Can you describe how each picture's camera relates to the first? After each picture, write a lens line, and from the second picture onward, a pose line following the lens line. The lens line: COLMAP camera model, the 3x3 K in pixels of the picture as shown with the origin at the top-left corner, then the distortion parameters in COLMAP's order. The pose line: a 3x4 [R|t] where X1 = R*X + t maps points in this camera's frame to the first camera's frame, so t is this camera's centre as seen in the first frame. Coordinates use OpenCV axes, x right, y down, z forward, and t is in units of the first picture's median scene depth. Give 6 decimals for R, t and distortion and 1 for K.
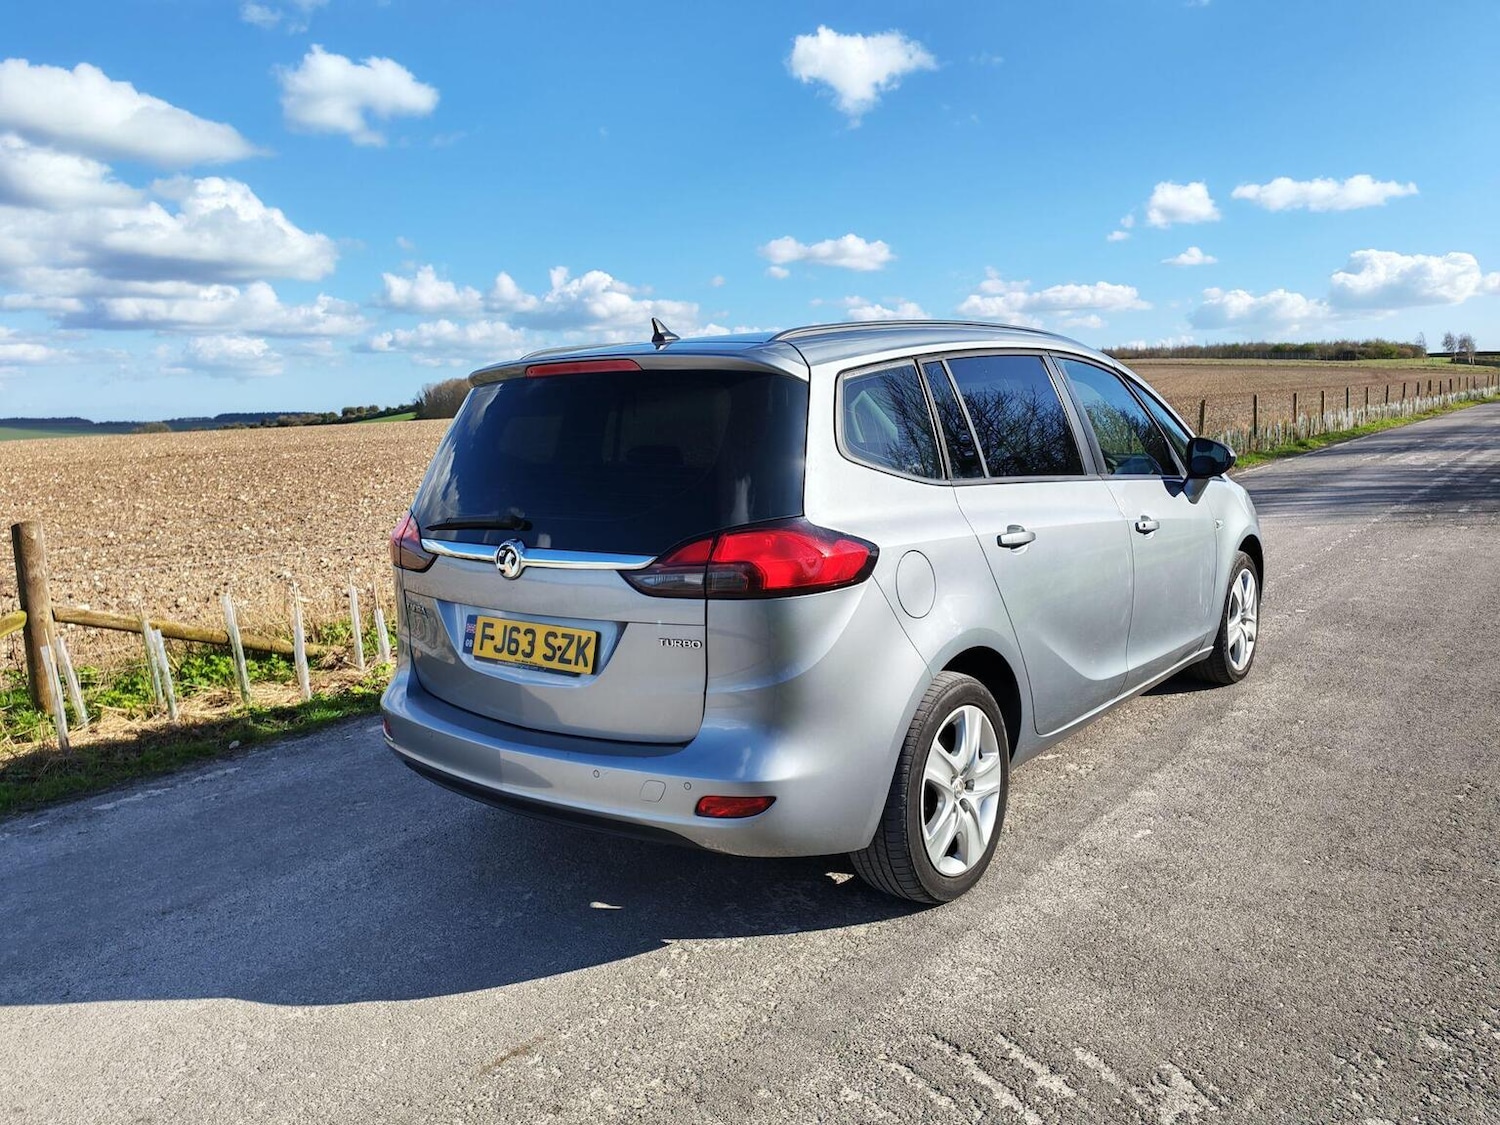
lens RADIAL K [[1132.9, 0, 748.4], [0, 1132.9, 548.3], [0, 0, 1]] dist [0.079066, -0.092333]
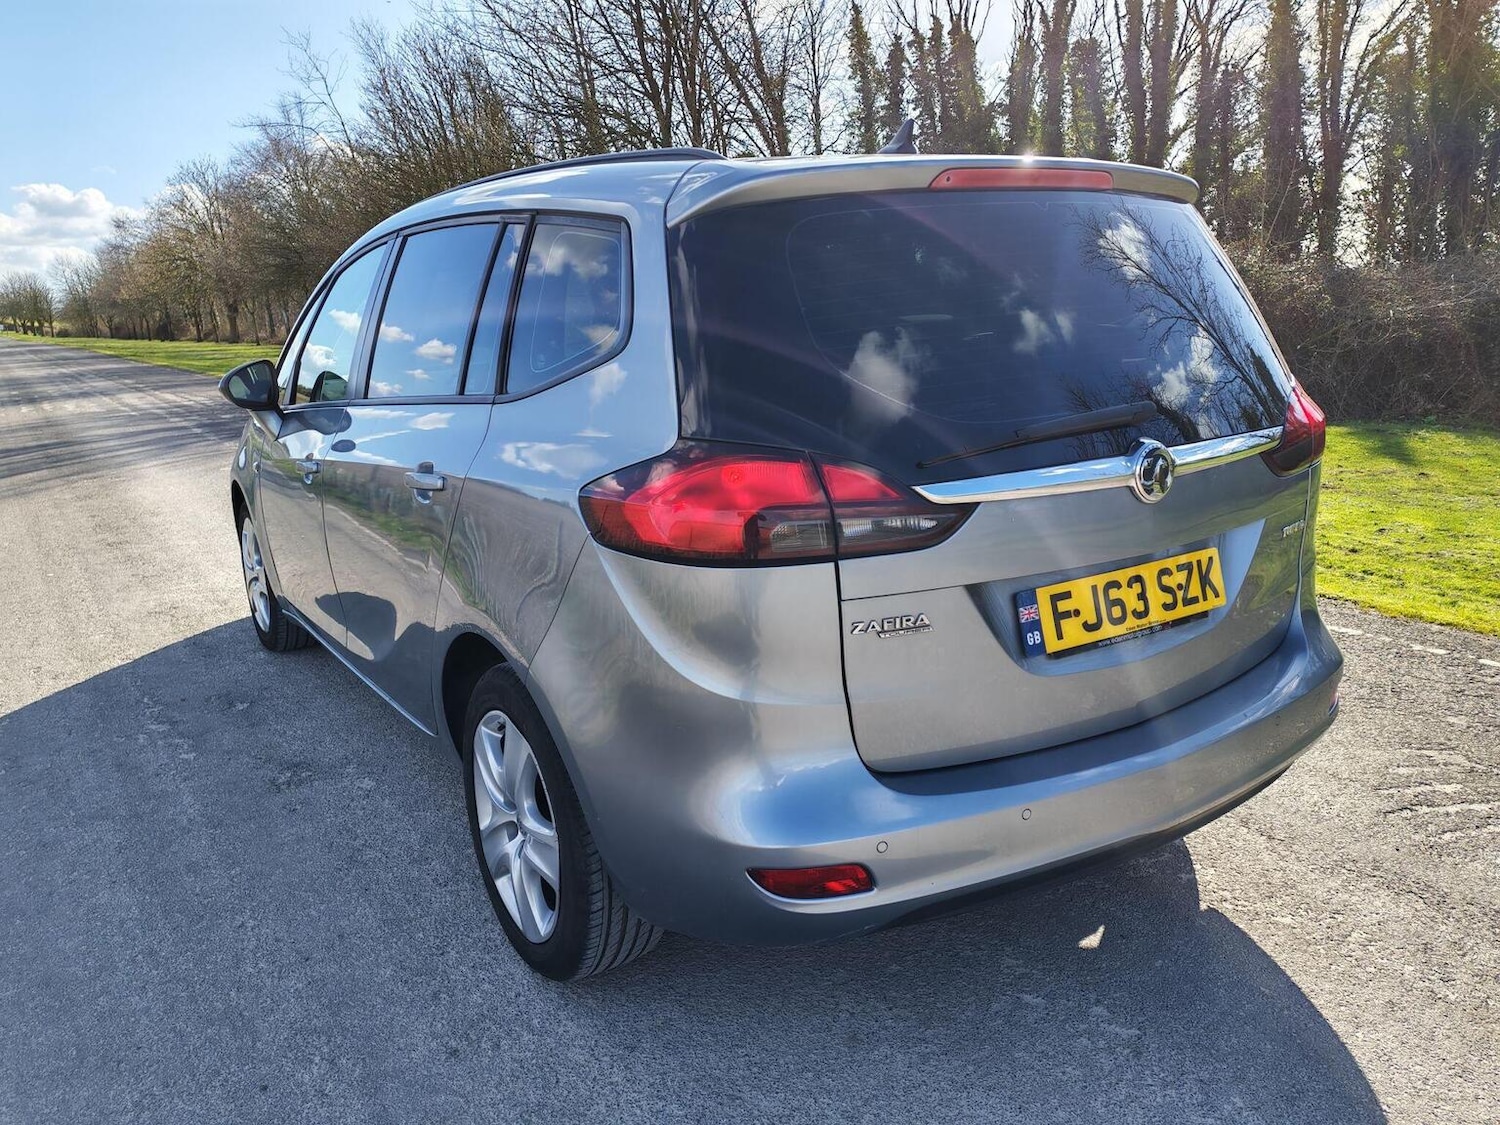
lens RADIAL K [[1132.9, 0, 739.6], [0, 1132.9, 560.2], [0, 0, 1]] dist [0.079066, -0.092333]
pose [[0.339432, -0.191473, 0.920937, -0.792689], [0.150904, 0.977466, 0.147607, -0.063382], [-0.928447, 0.088870, 0.360677, 0.878883]]
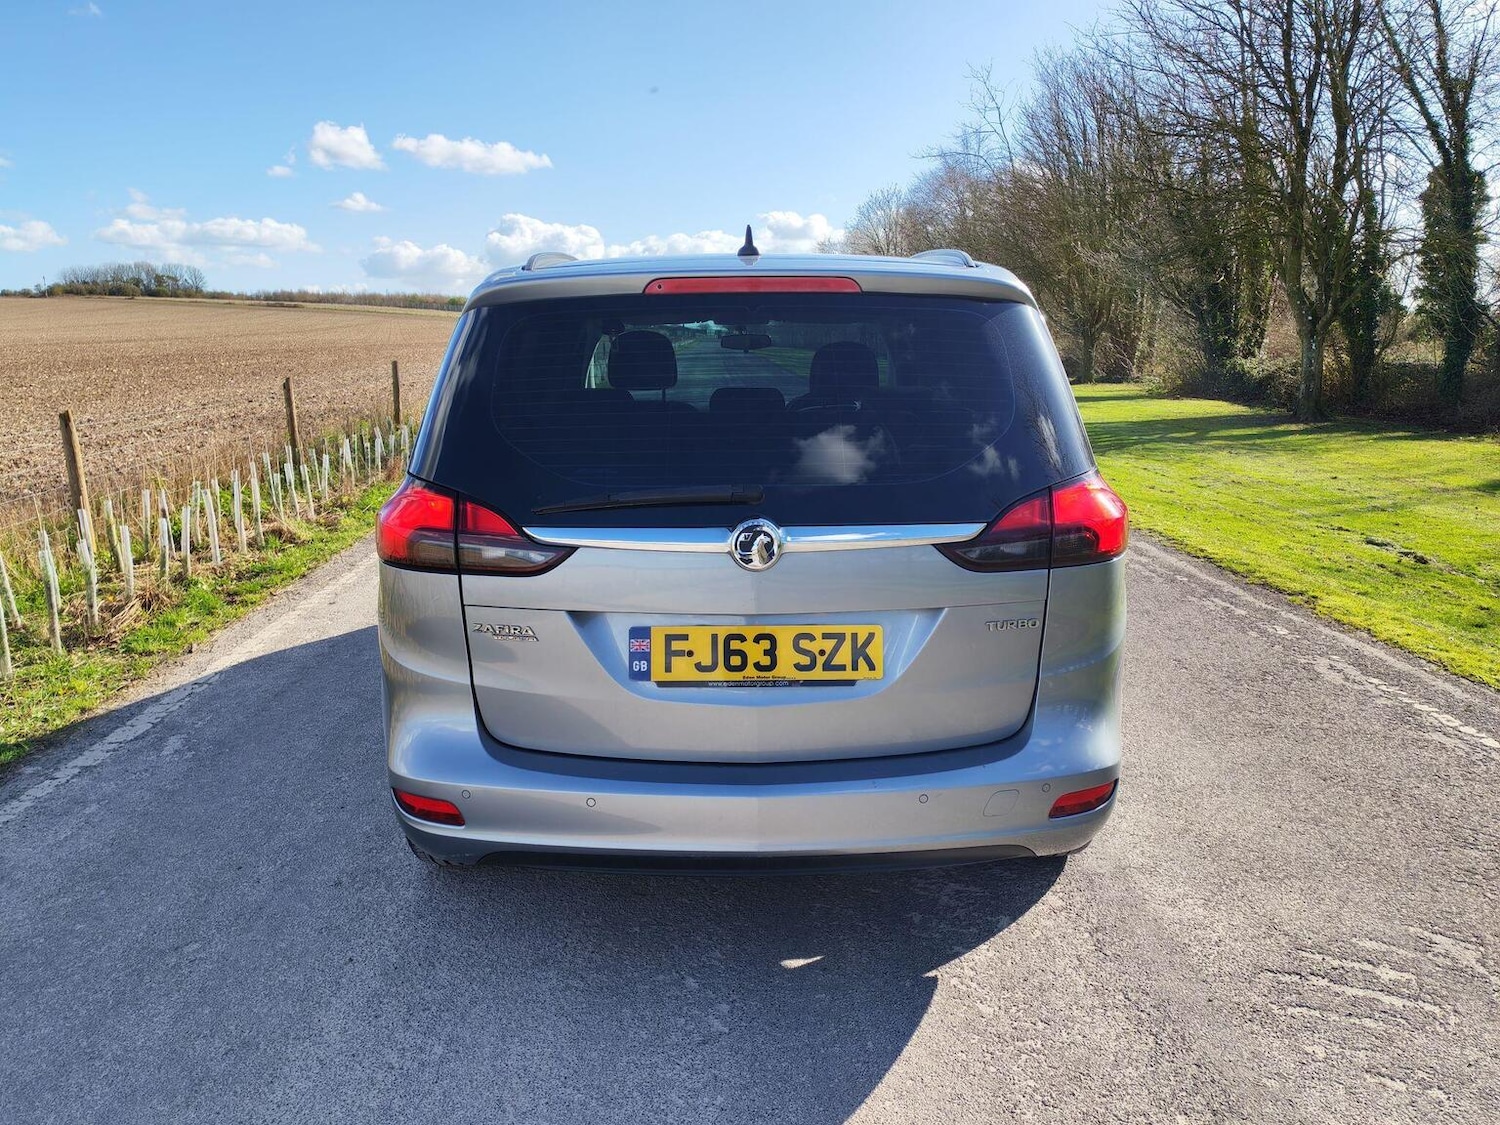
lens RADIAL K [[1132.9, 0, 746.9], [0, 1132.9, 567.2], [0, 0, 1]] dist [0.079066, -0.092333]
pose [[0.780215, -0.096834, 0.617970, -0.598363], [0.058581, 0.994914, 0.081940, -0.031985], [-0.622762, -0.027730, 0.781920, 0.378876]]
